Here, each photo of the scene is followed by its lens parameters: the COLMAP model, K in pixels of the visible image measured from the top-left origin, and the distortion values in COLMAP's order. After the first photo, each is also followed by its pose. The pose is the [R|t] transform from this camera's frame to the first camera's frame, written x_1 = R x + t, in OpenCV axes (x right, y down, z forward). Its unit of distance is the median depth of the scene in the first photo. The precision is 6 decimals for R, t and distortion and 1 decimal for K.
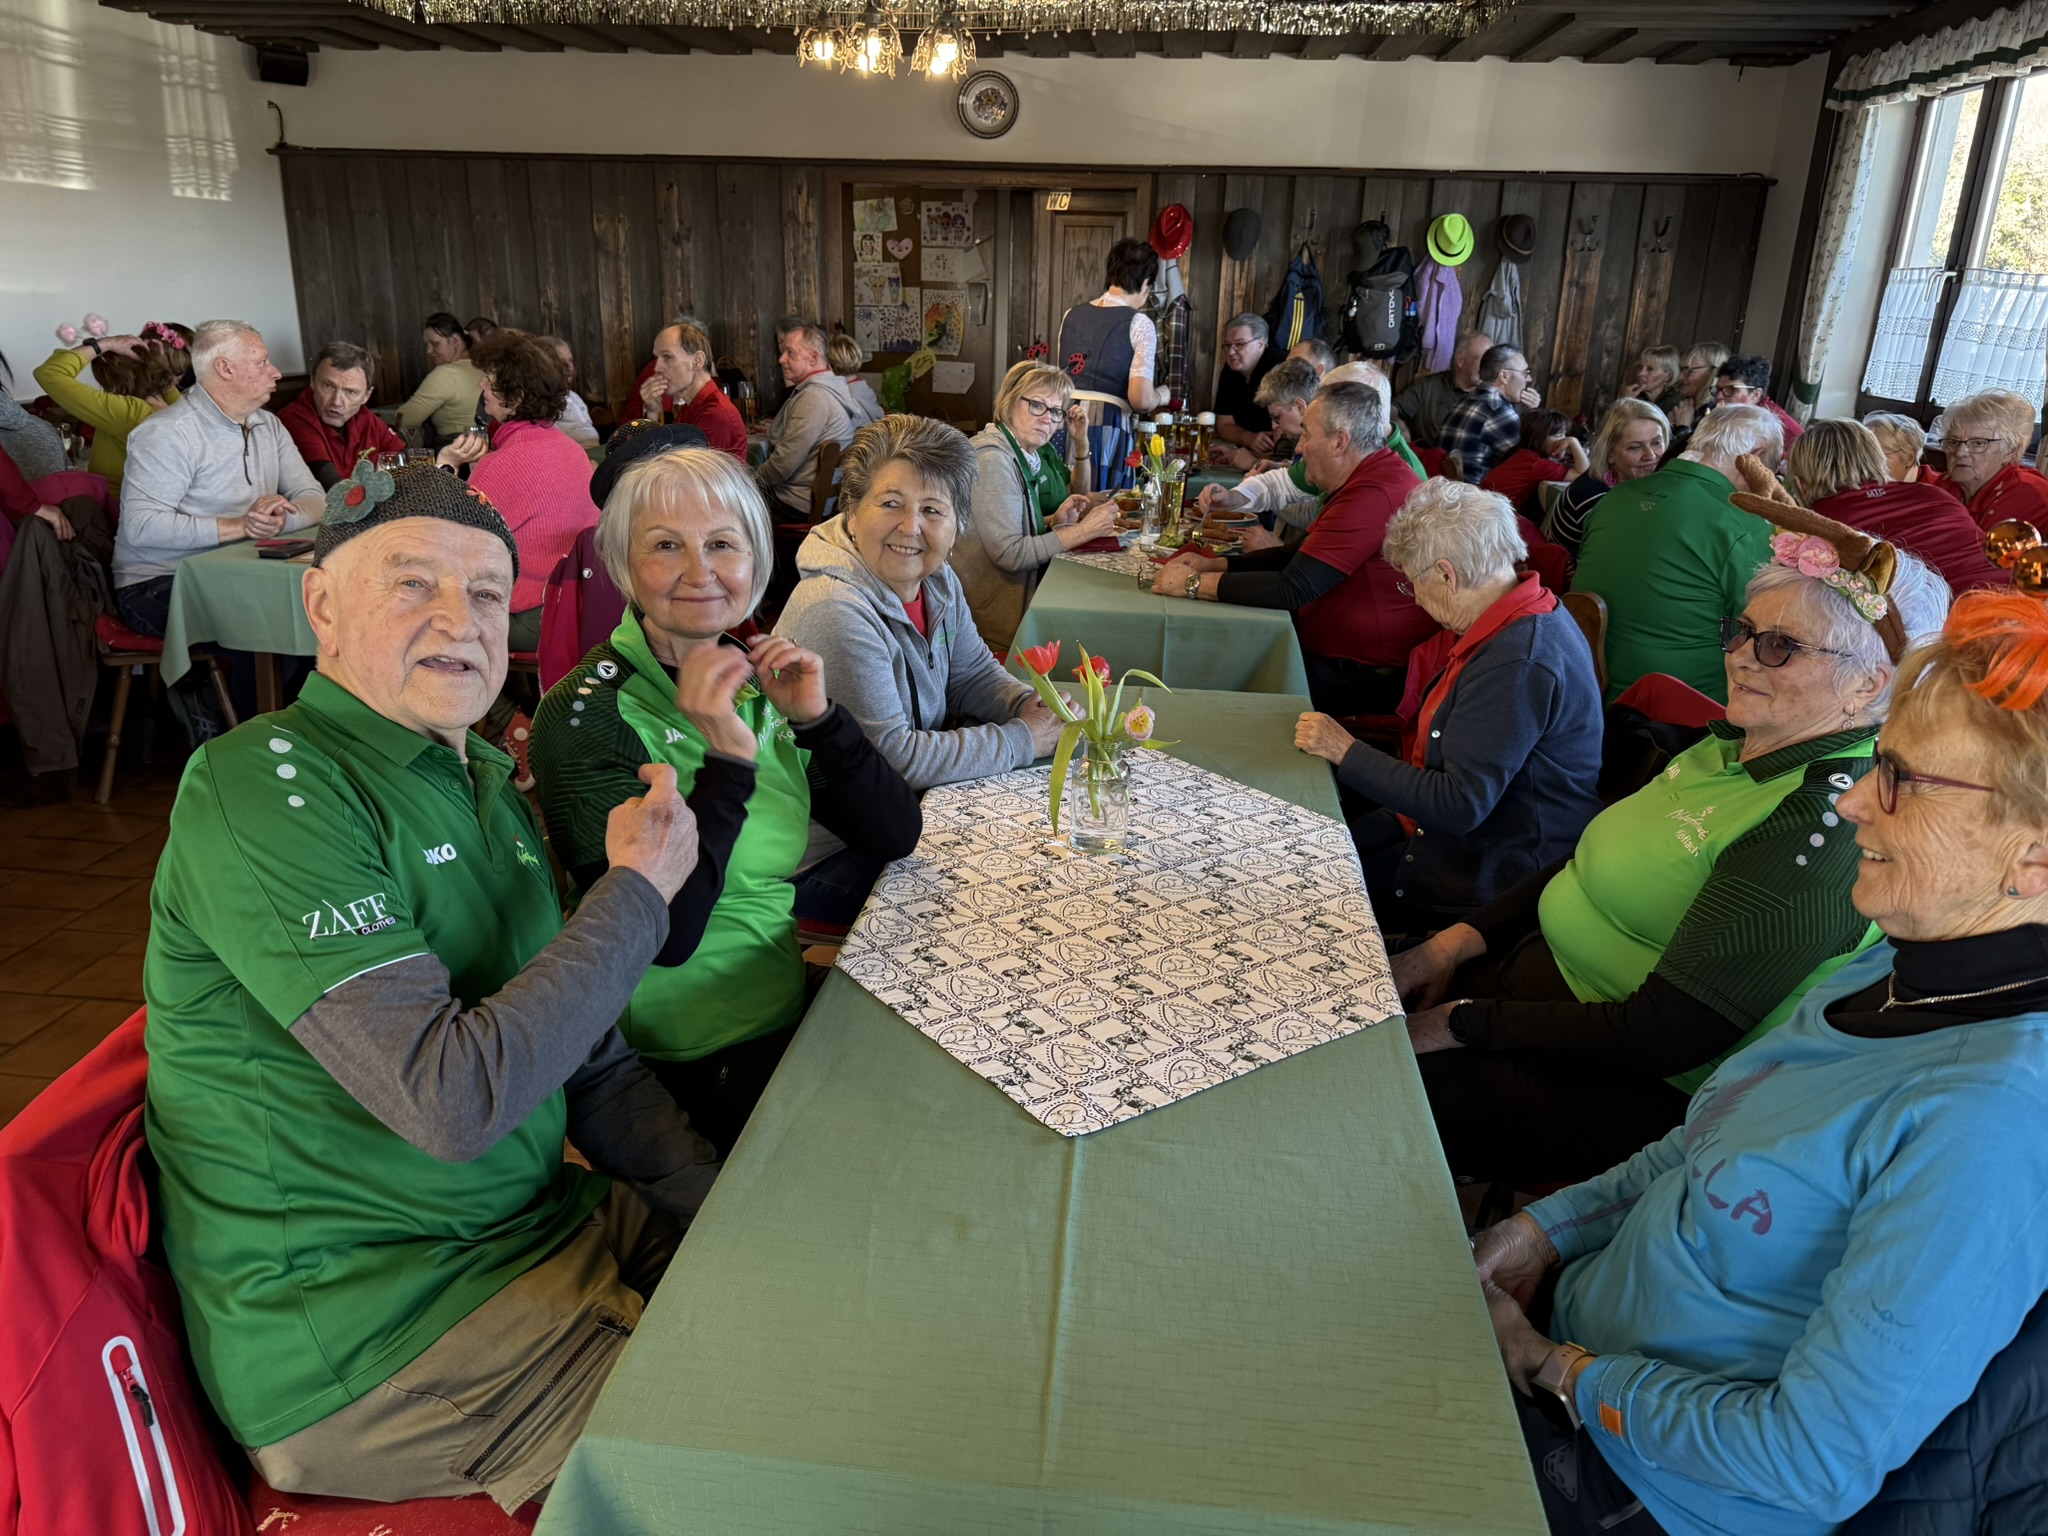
lens RADIAL K [[1415.1, 0, 1024.0], [0, 1415.1, 768.0], [0, 0, 1]] dist [-0.006161, -0.002877]
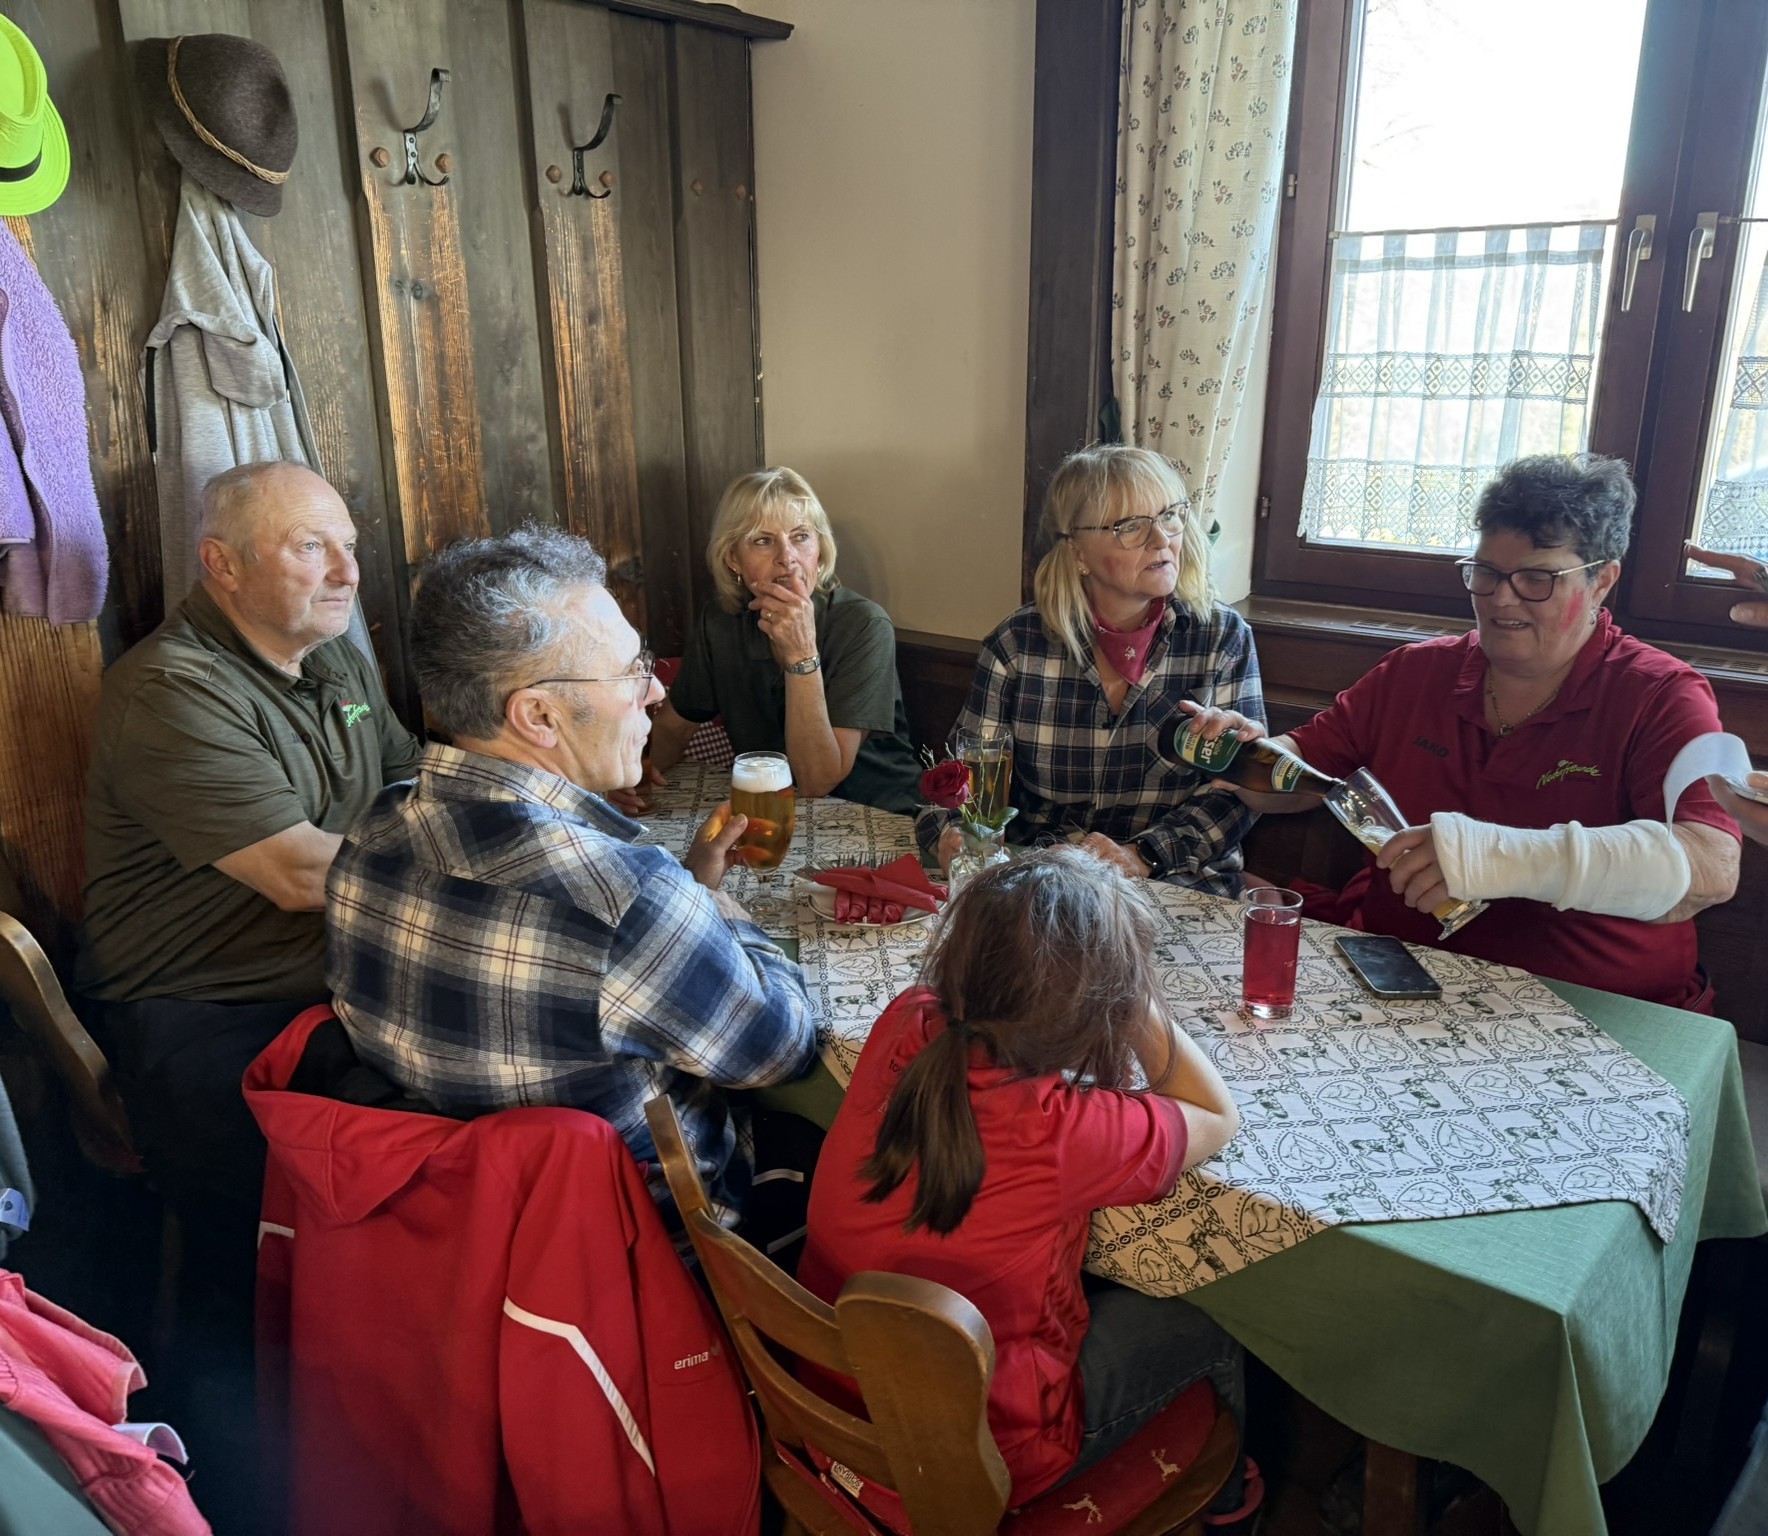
lens RADIAL K [[1442.3, 0, 884.0], [0, 1442.3, 768.0], [0, 0, 1]] dist [0.010819, -0.003329]
pose [[0.533184, -0.271867, 0.801126, 0.150537], [0.285595, 0.949210, 0.132045, -0.249116], [-0.796336, 0.158393, 0.583747, 0.733118]]
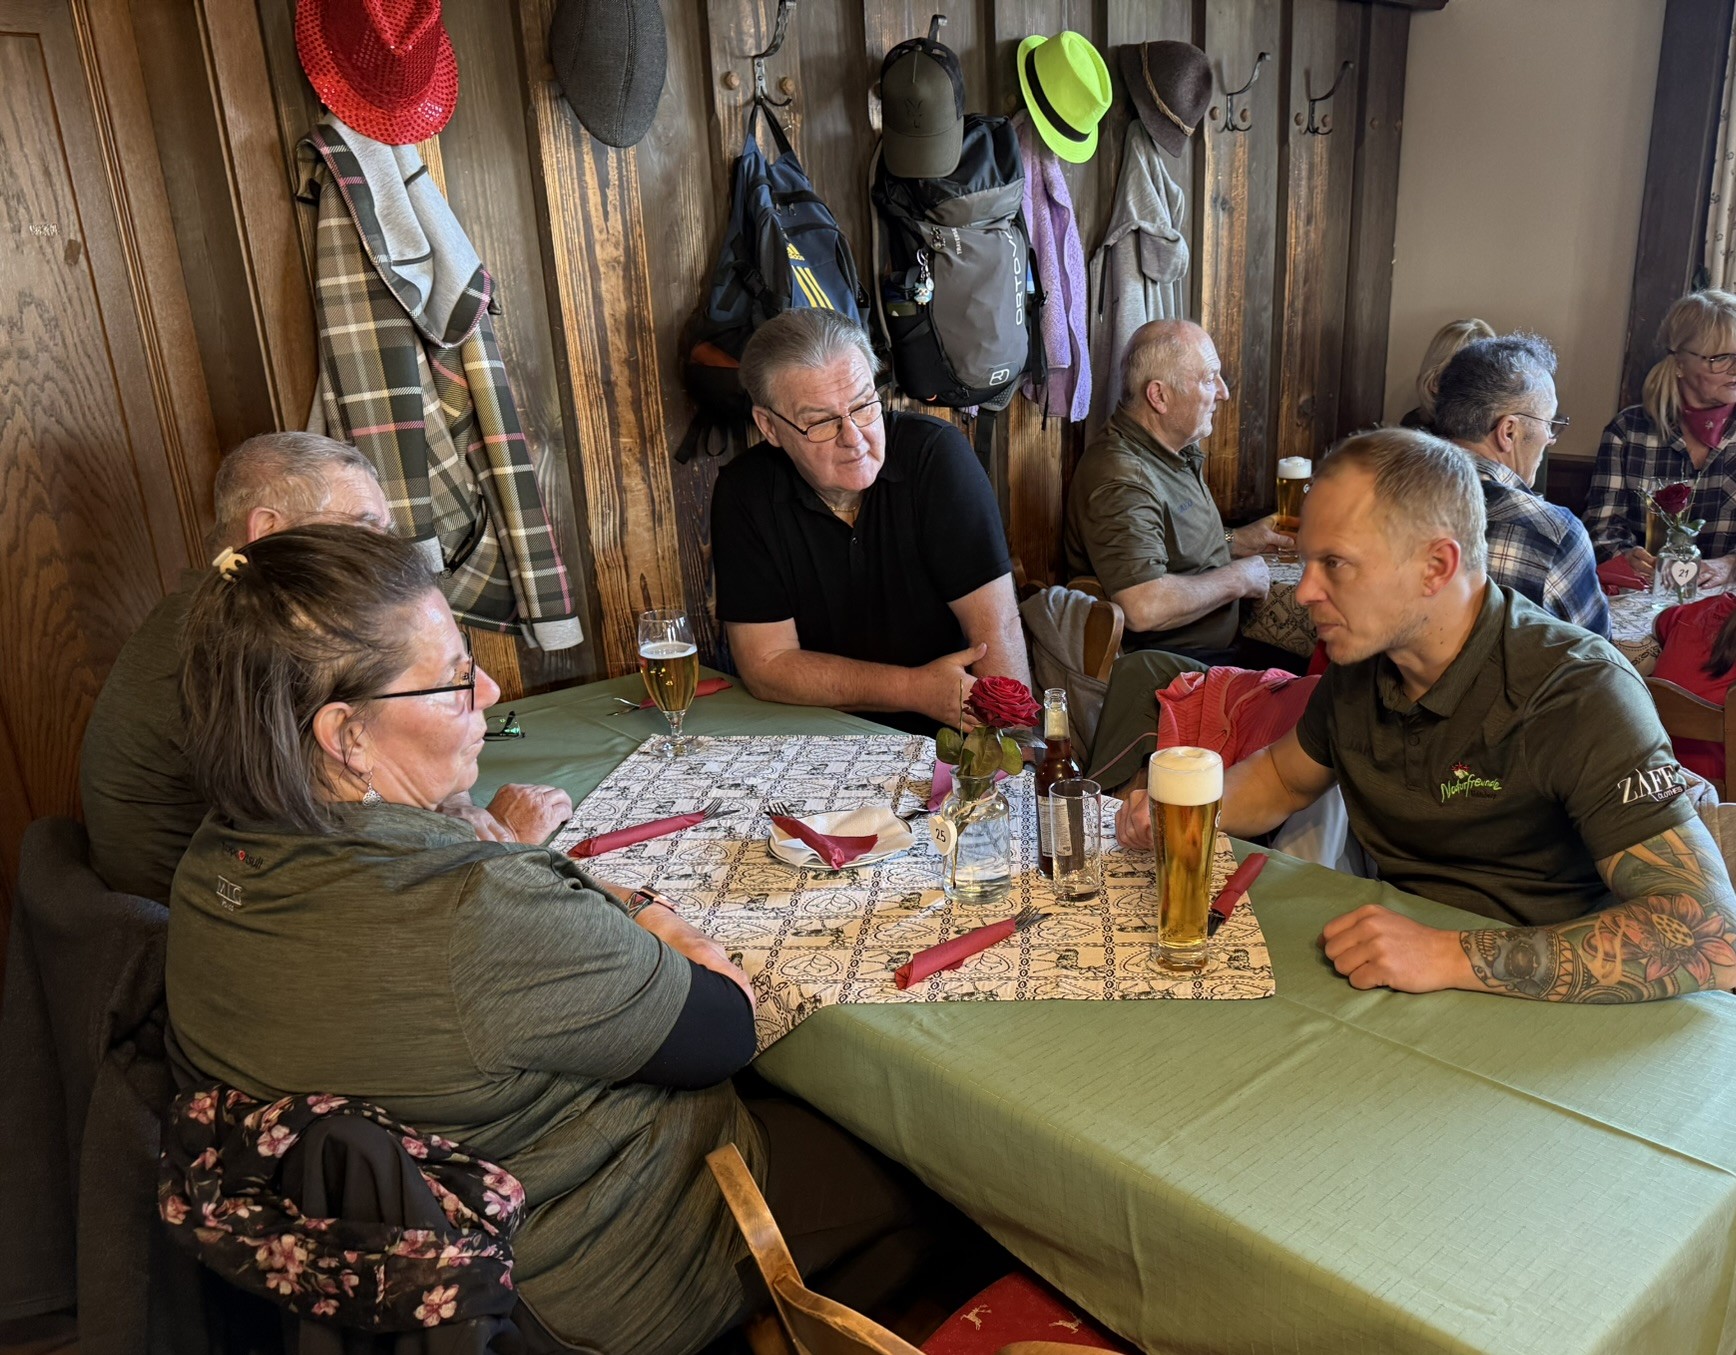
lens RADIAL K [[1421.9, 0, 1002.3], [0, 1421.9, 750.2], [0, 0, 1]] dist [0.087474, -0.117503]
pose [[0.620780, -0.296718, 0.725665, -0.069175], [0.284586, 0.947762, 0.144077, -0.255871], [-0.730508, 0.117074, 0.672794, 0.742497]]
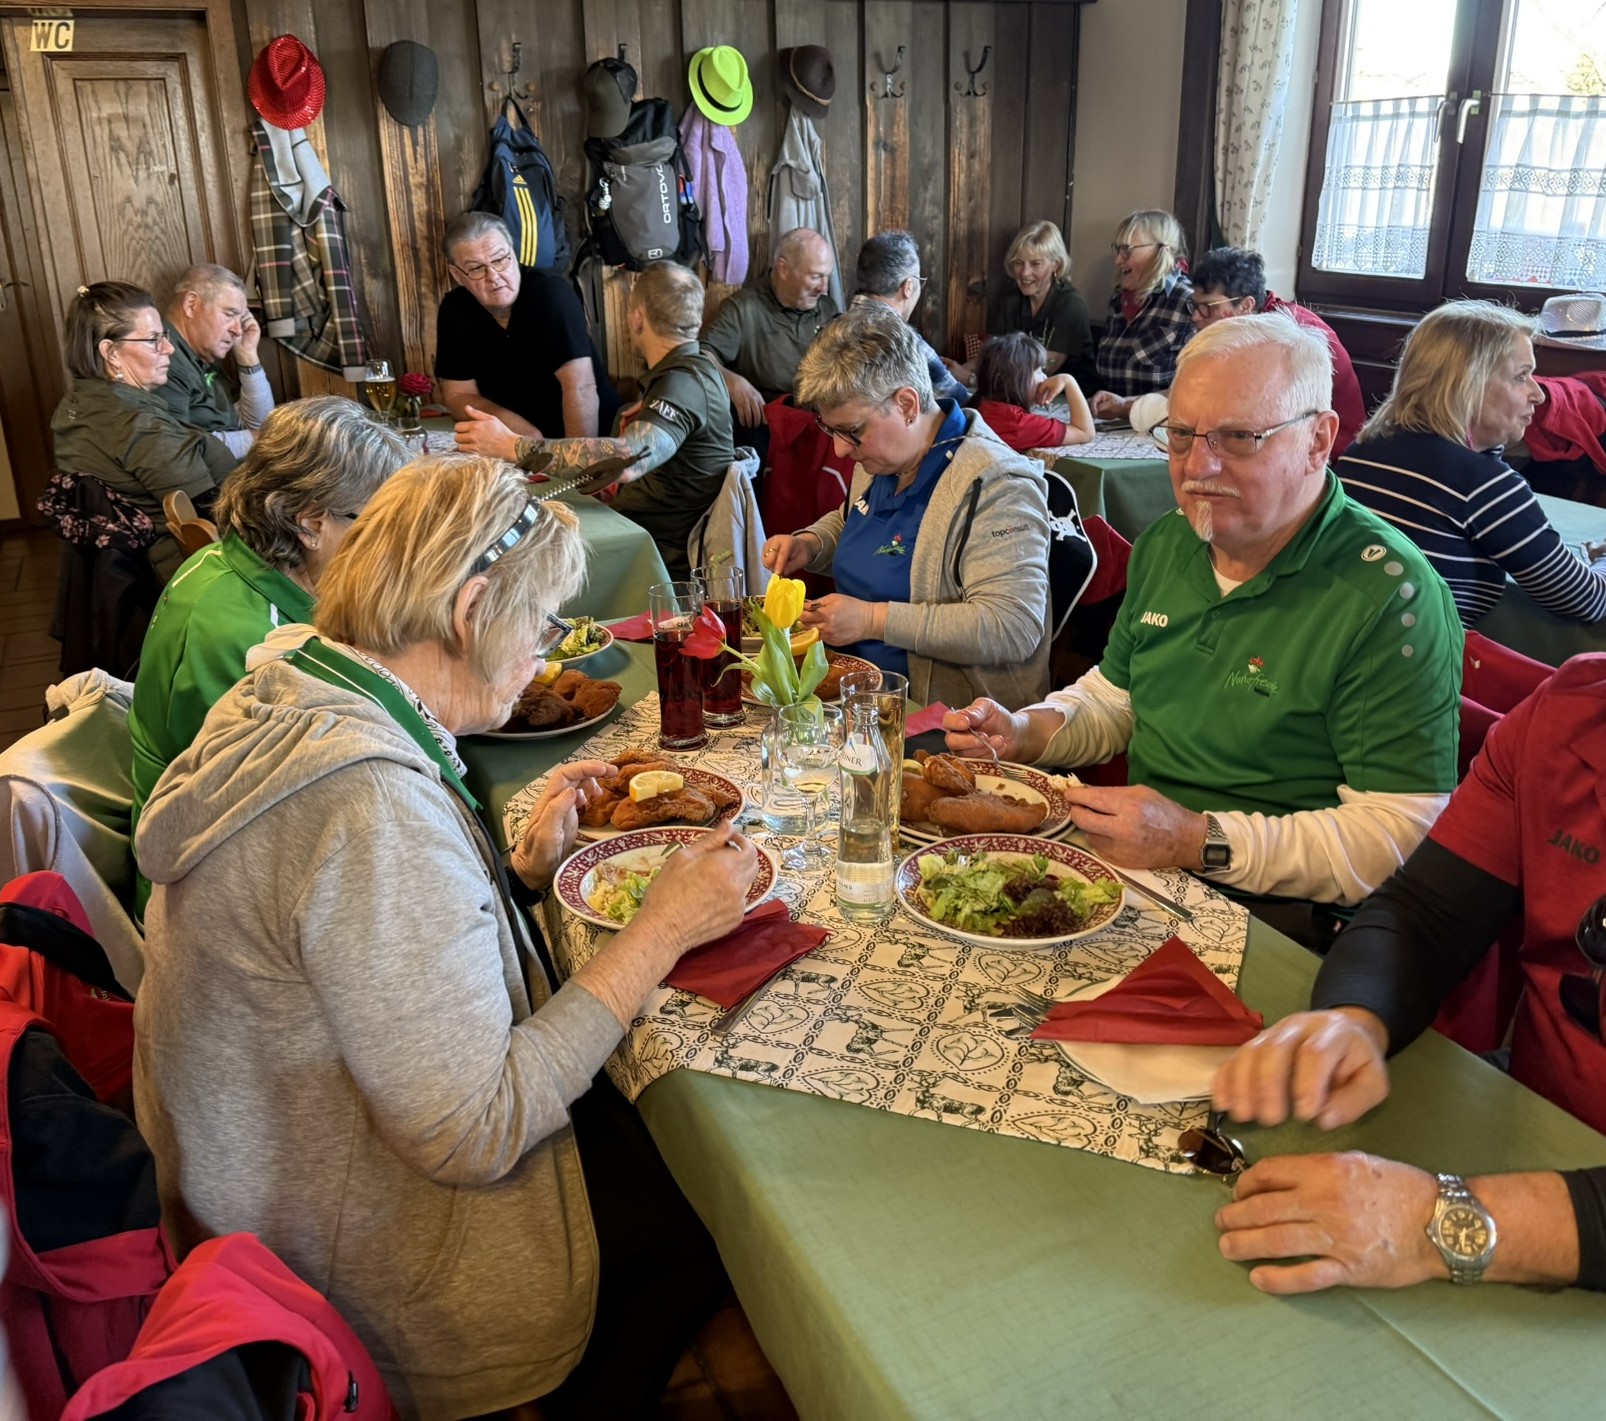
lens RADIAL K [[1400.5, 0, 780.9], [0, 1400.5, 644.1], [0, 0, 1]] dist [0.152681, -0.302366]
pose [[0.861115, -0.202825, 0.466201, -0.044208], [0.202688, 0.977911, 0.051067, -0.140263], [-0.466261, 0.050519, 0.883204, 0.394622]]
